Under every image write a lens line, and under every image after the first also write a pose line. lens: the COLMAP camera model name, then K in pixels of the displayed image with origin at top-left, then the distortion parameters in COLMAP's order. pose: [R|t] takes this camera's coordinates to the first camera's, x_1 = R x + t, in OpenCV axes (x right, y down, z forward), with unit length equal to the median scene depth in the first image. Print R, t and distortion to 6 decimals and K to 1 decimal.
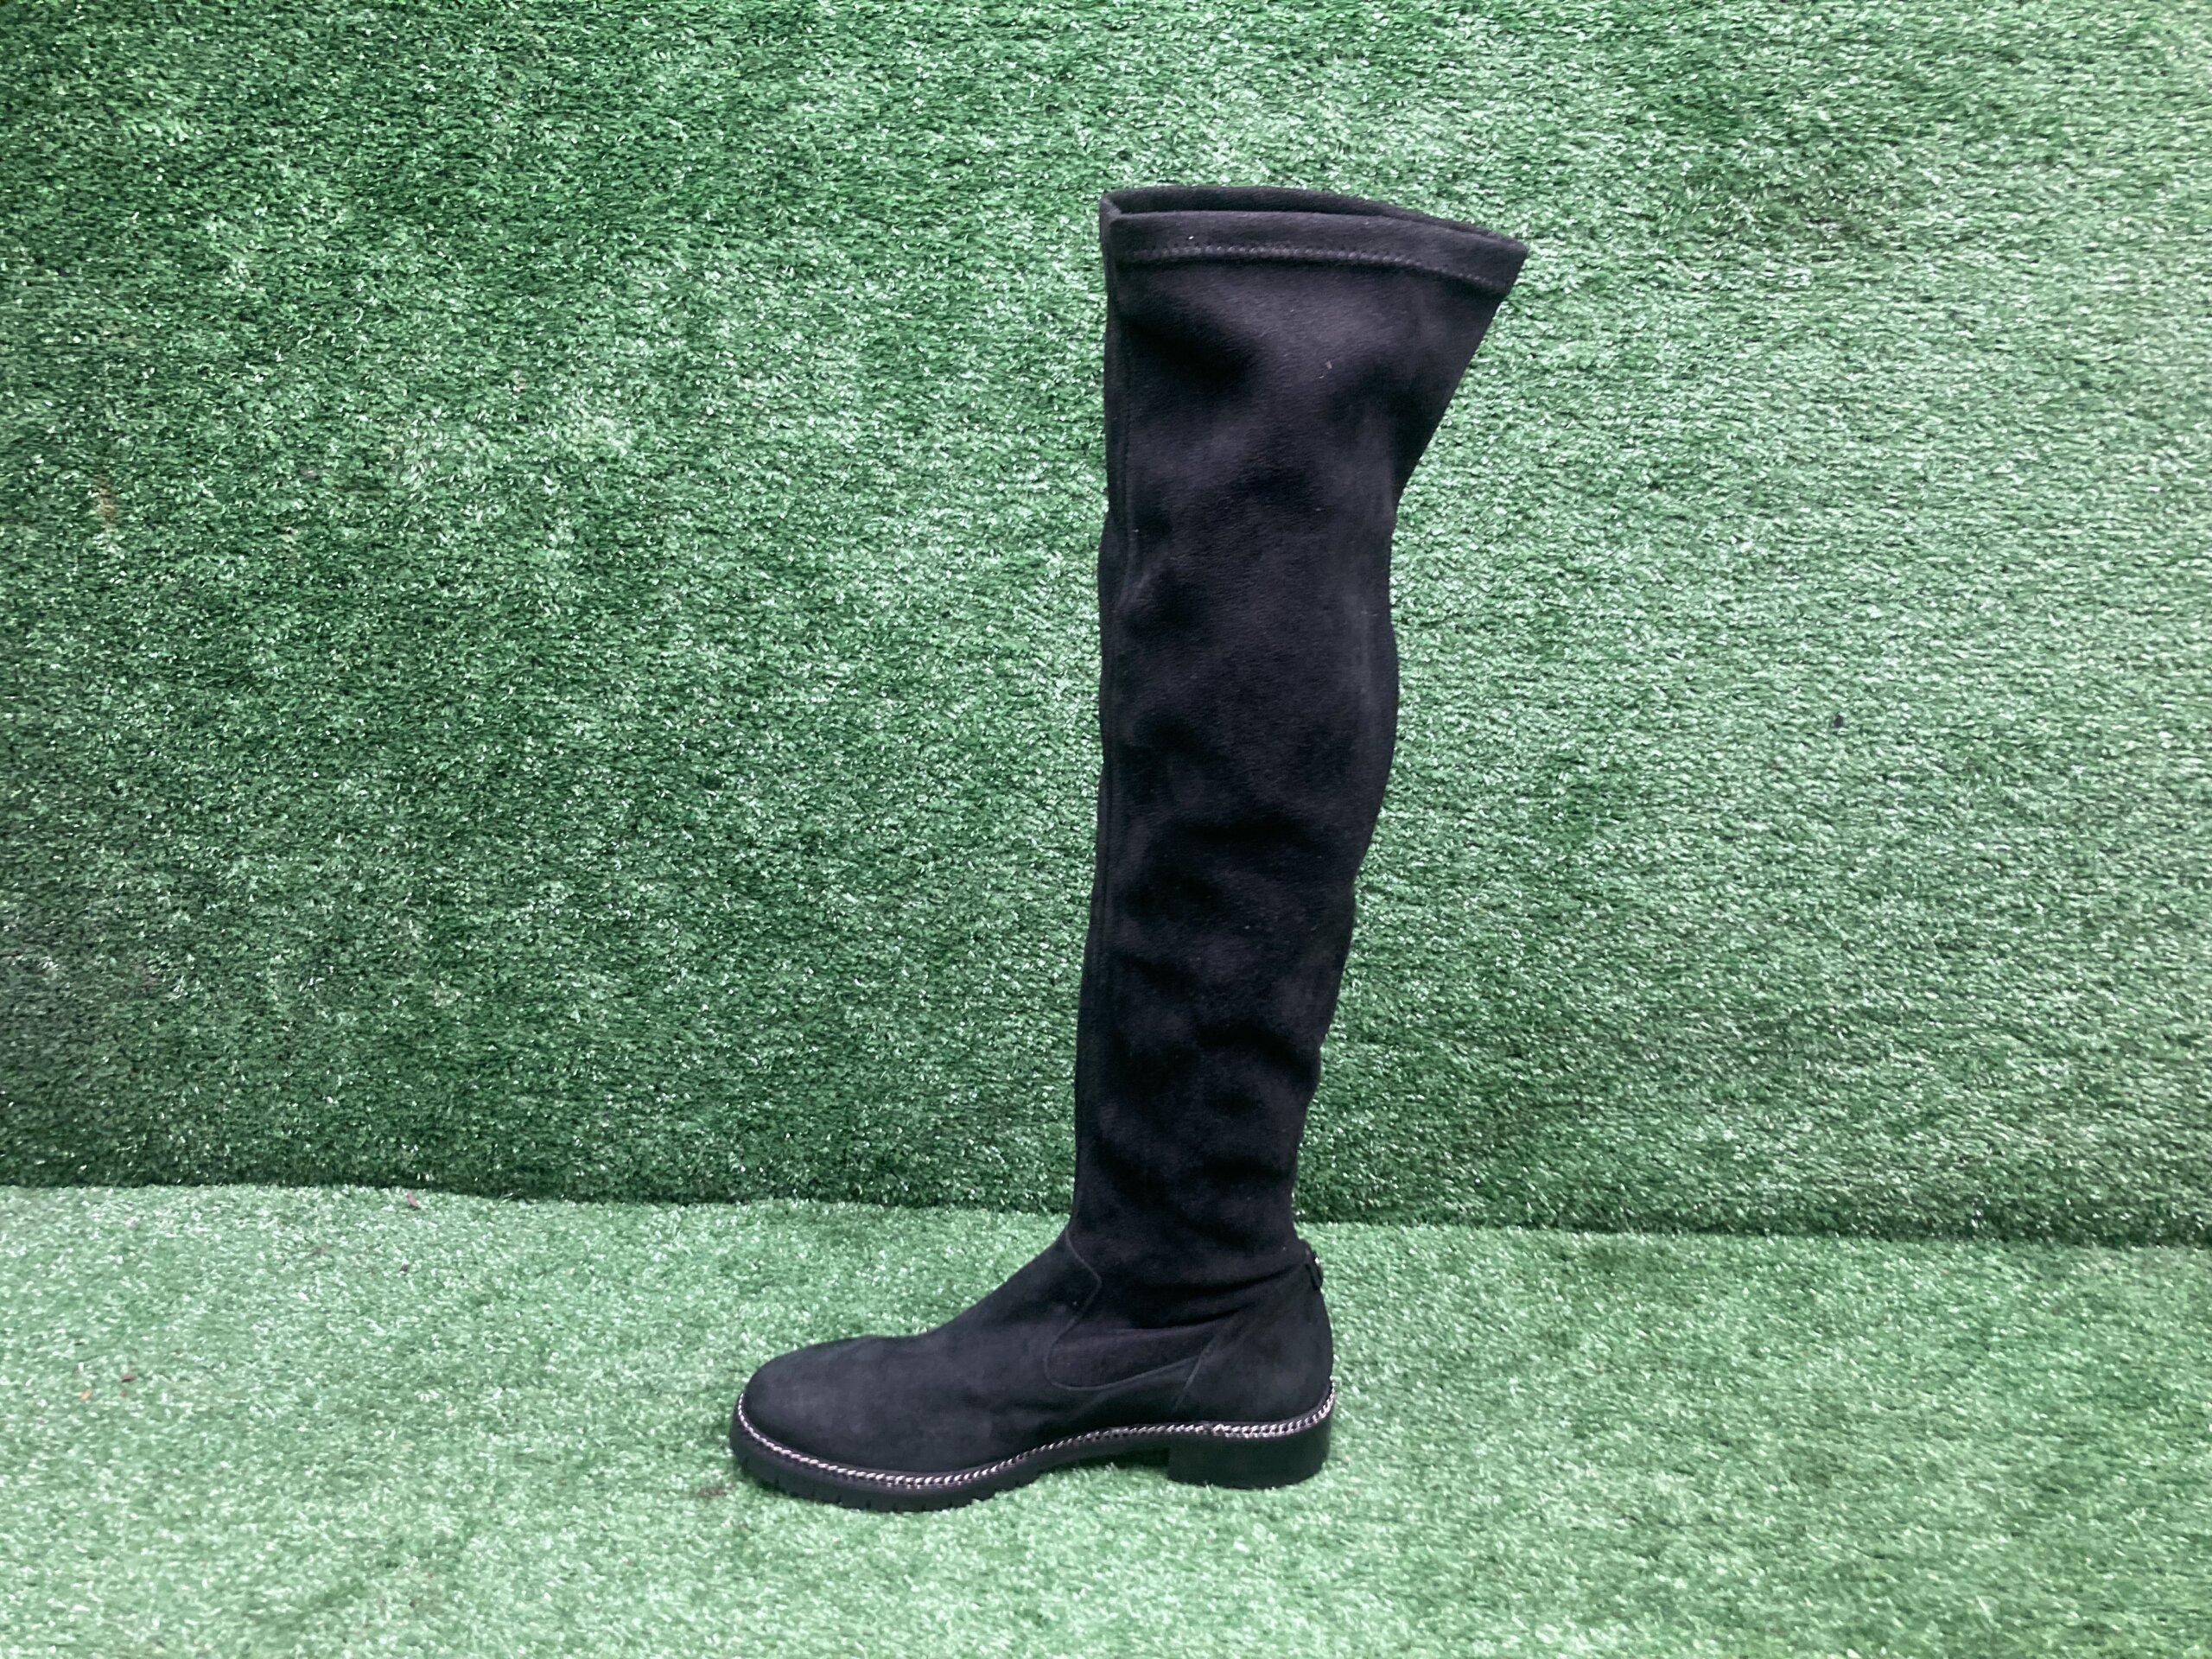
lens RADIAL K [[1879.0, 0, 1075.2], [0, 1879.0, 804.6], [0, 0, 1]] dist [0.001112, 0.006273]
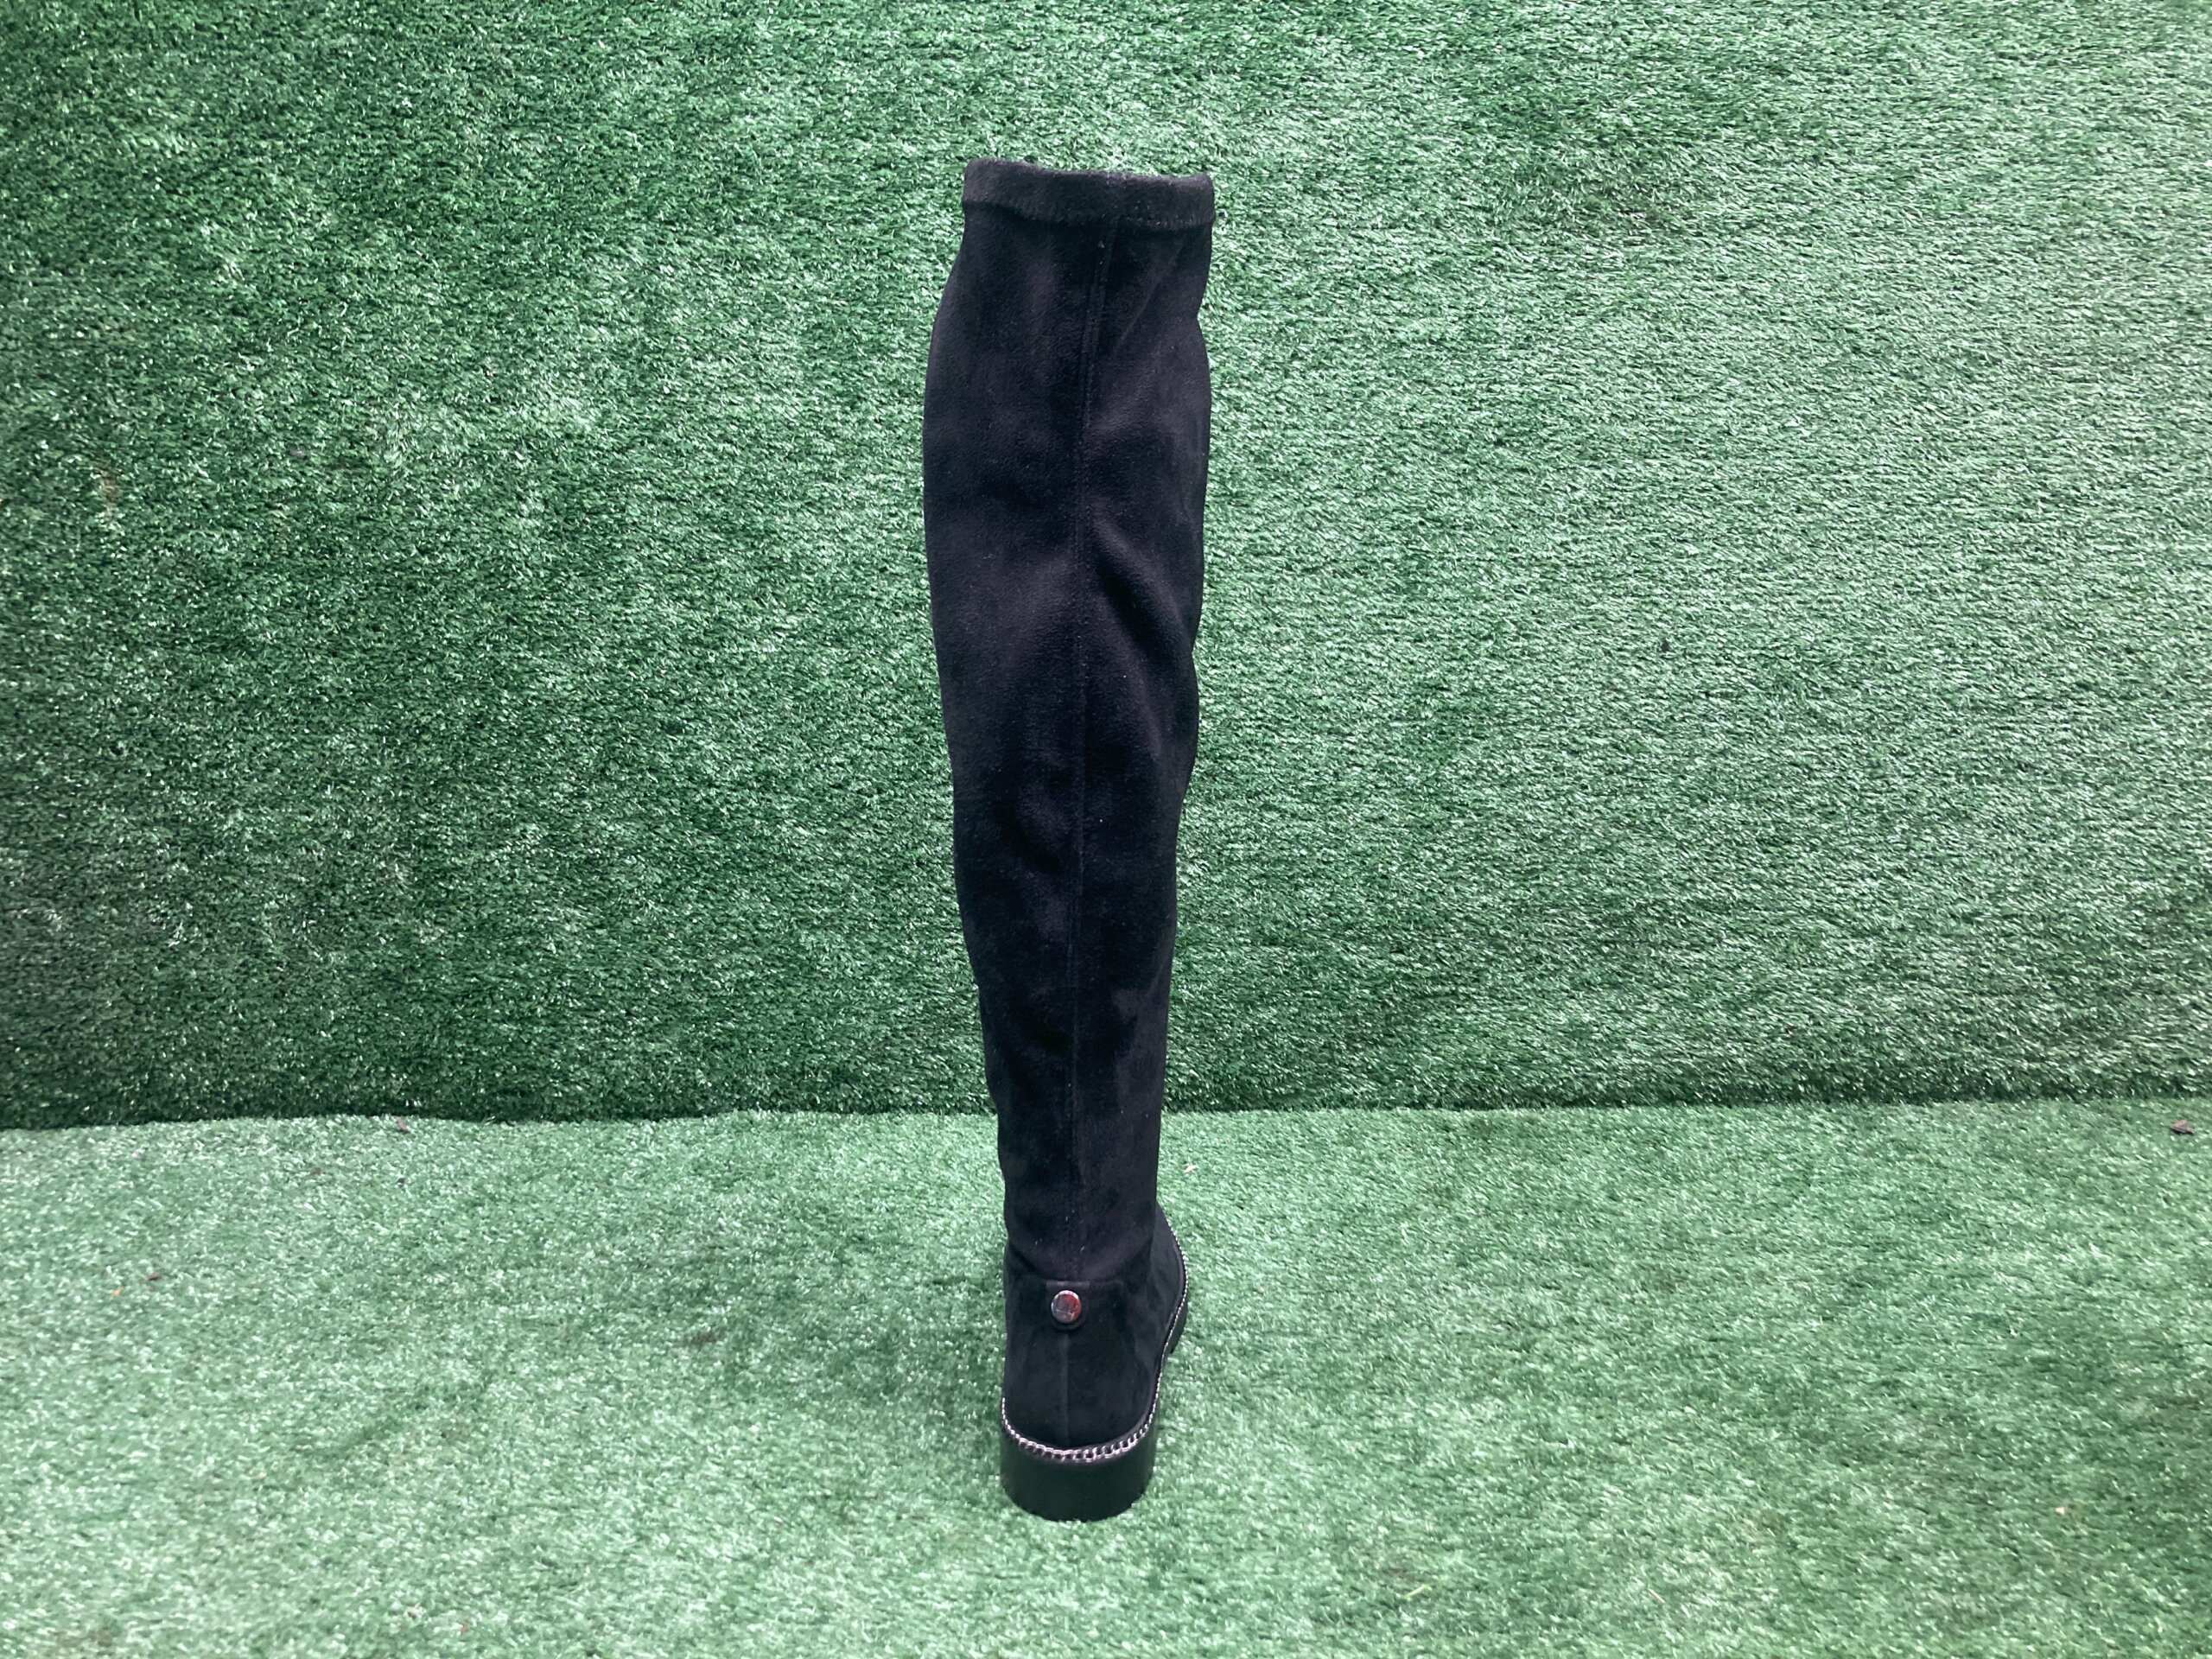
lens RADIAL K [[1879.0, 0, 1108.4], [0, 1879.0, 807.4], [0, 0, 1]] dist [0.001112, 0.006273]
pose [[0.997125, -0.030956, 0.069165, -0.015884], [0.032158, 0.999349, -0.016332, 0.060854], [-0.068615, 0.018509, 0.997472, -0.120422]]
